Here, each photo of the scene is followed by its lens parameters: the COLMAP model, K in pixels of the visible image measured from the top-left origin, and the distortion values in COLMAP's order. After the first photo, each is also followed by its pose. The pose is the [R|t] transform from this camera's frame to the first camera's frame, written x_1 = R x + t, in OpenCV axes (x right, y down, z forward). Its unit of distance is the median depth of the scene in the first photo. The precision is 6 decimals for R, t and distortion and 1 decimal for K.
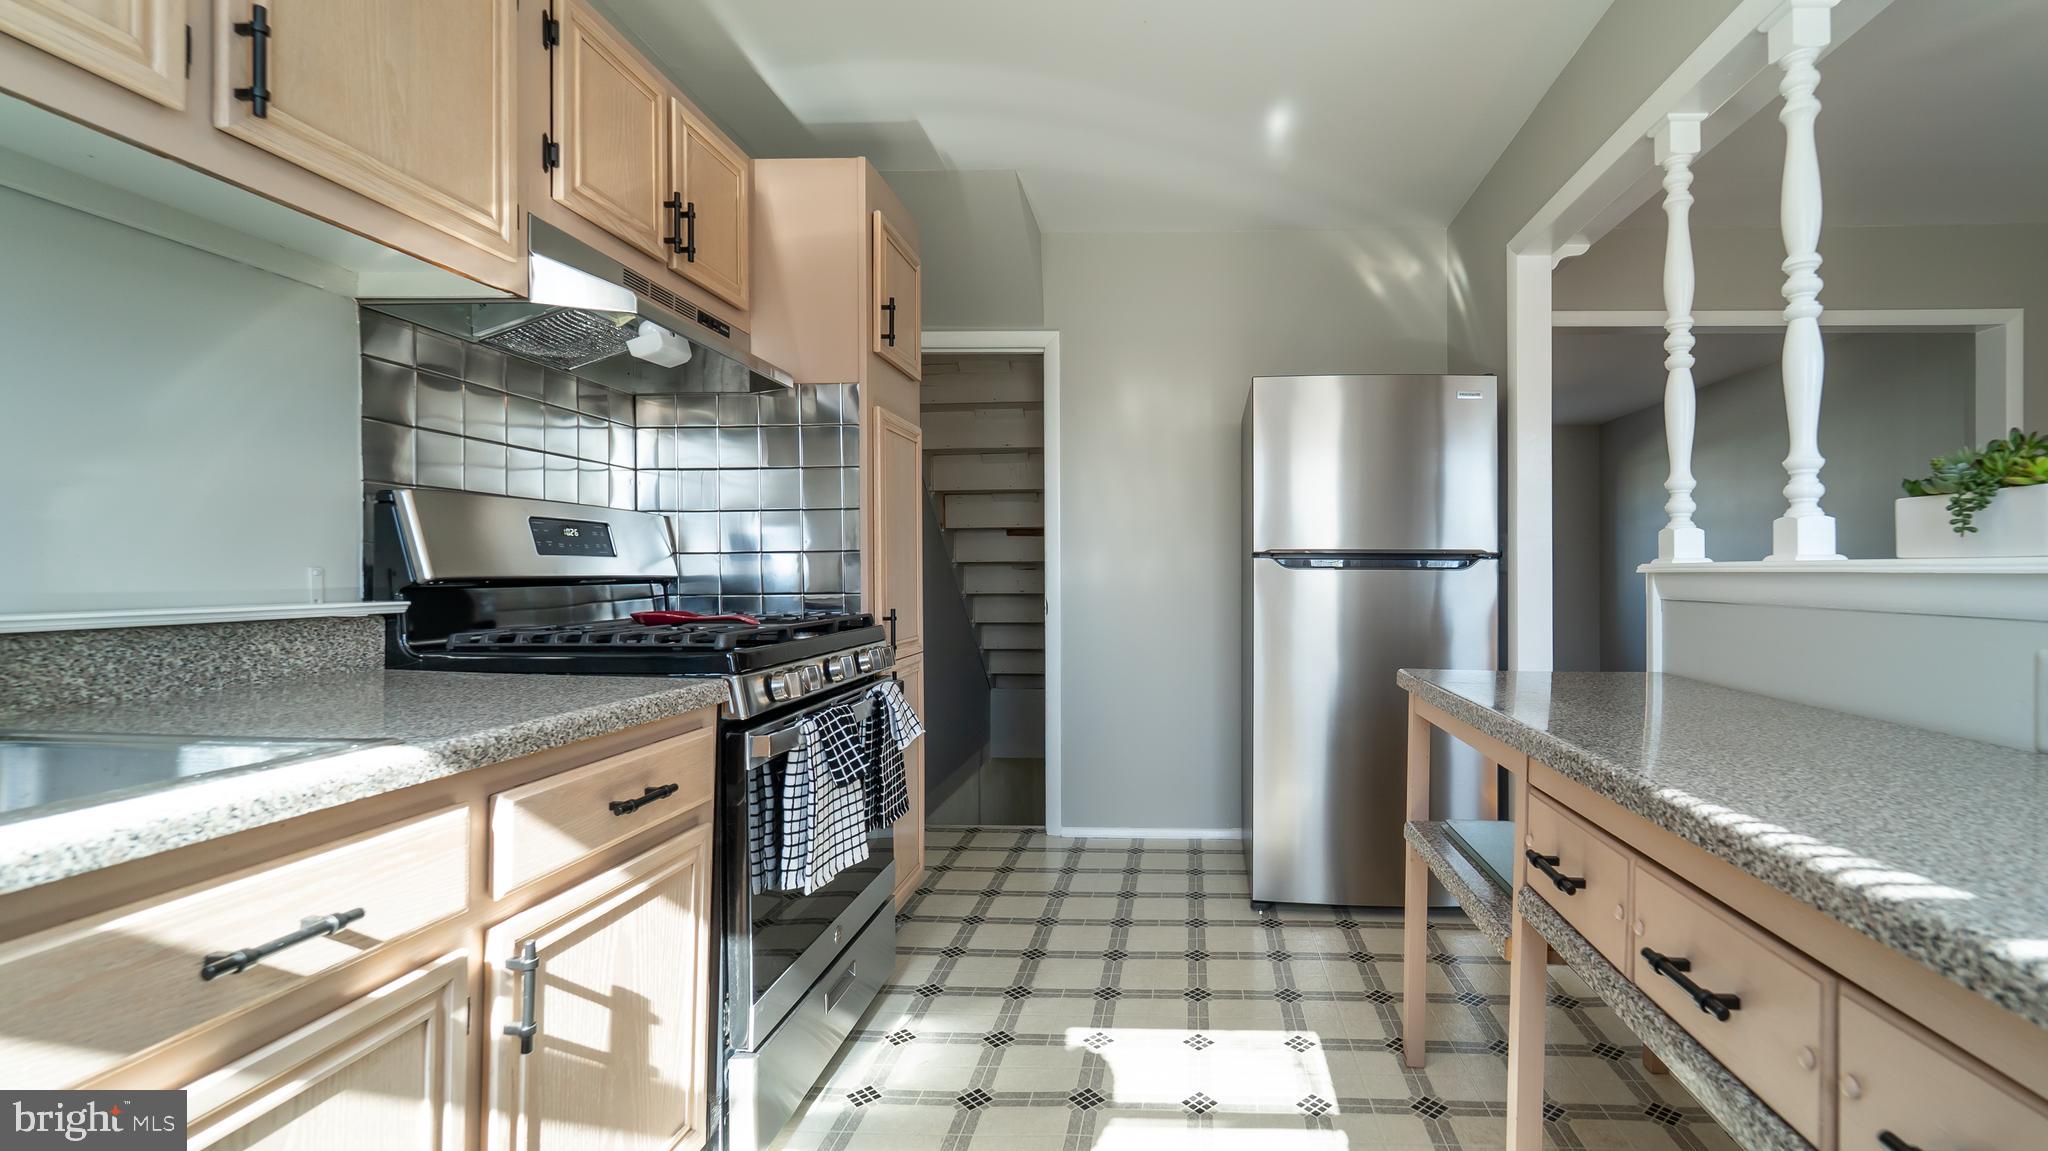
lens RADIAL K [[878.5, 0, 1030.3], [0, 878.5, 567.6], [0, 0, 1]] dist [-0.001385, -0.001106]
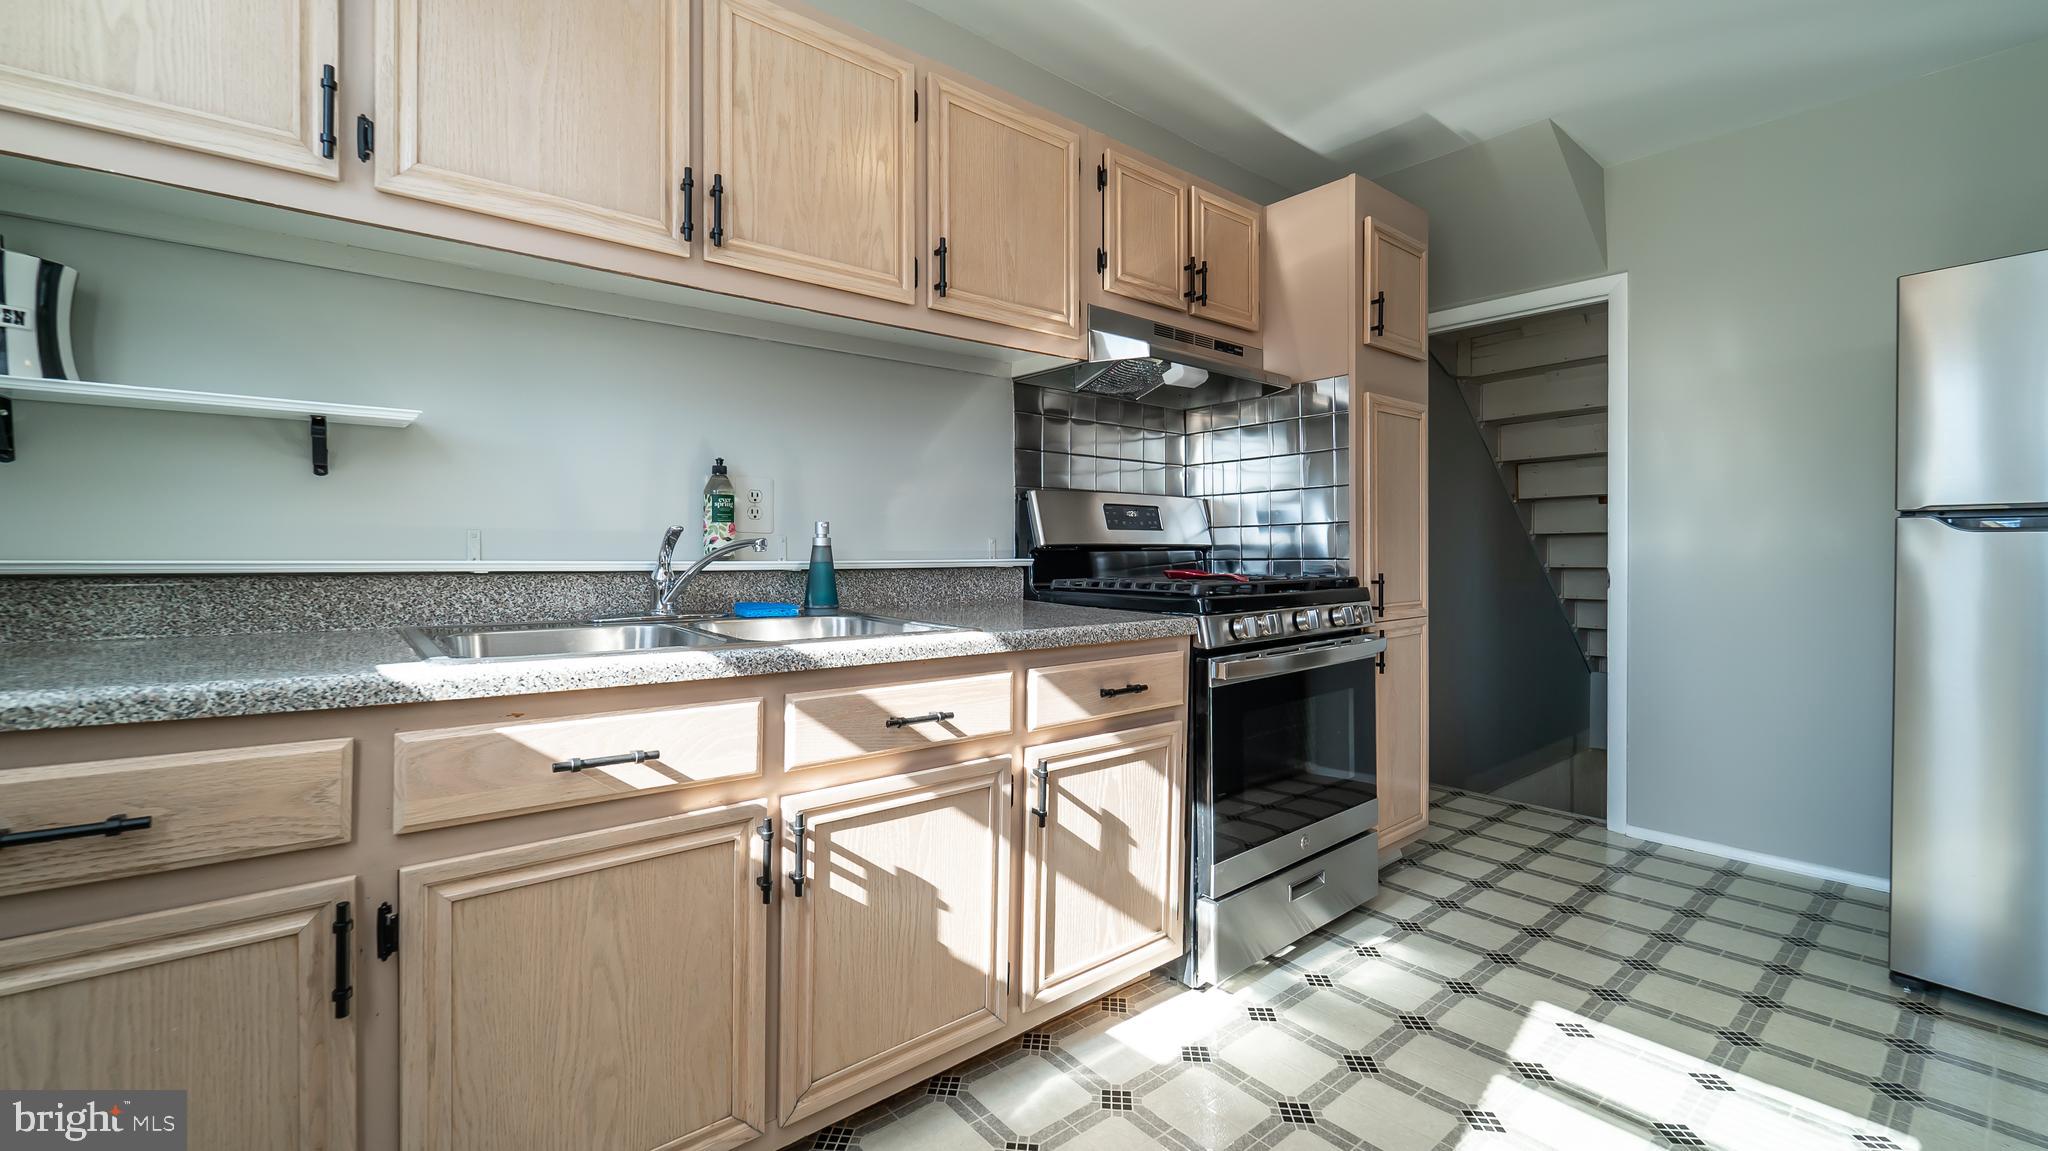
lens RADIAL K [[878.5, 0, 1030.3], [0, 878.5, 567.6], [0, 0, 1]] dist [-0.001385, -0.001106]
pose [[0.657982, 0.009999, -0.752967, 0.465373], [0.000426, 0.999907, 0.013651, 0.028894], [0.753033, -0.009303, 0.657917, -0.074100]]
